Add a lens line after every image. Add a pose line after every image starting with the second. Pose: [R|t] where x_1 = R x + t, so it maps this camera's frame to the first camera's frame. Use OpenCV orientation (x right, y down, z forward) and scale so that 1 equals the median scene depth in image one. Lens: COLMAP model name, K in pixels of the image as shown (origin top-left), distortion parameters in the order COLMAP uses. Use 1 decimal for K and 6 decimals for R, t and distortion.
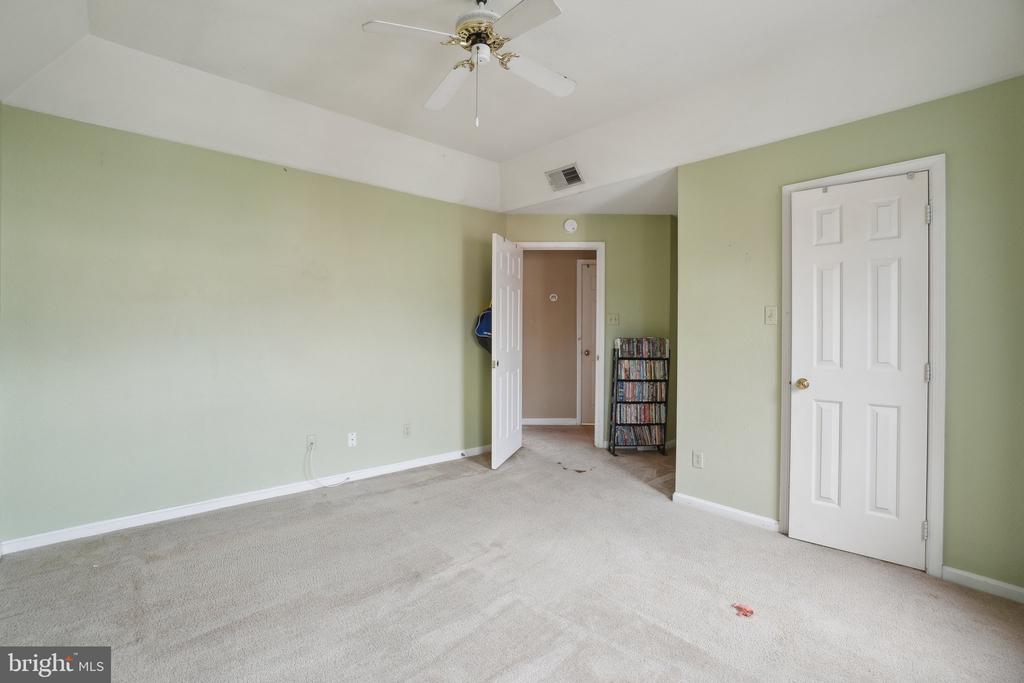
lens RADIAL K [[475.4, 0, 505.8], [0, 475.4, 332.1], [0, 0, 1]] dist [-0.061461, 0.021673]
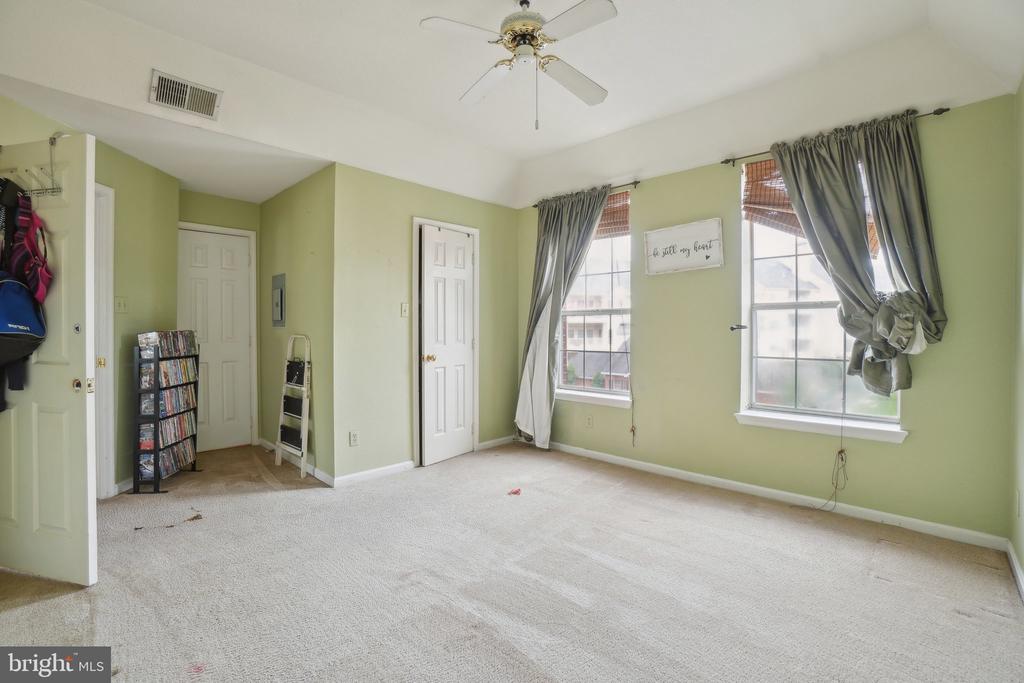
lens RADIAL K [[475.4, 0, 505.8], [0, 475.4, 332.1], [0, 0, 1]] dist [-0.061461, 0.021673]
pose [[-0.095348, -0.024154, 0.995151, -0.815844], [-0.000705, 0.999707, 0.024197, -0.006573], [-0.995444, 0.001606, -0.095337, 0.847416]]
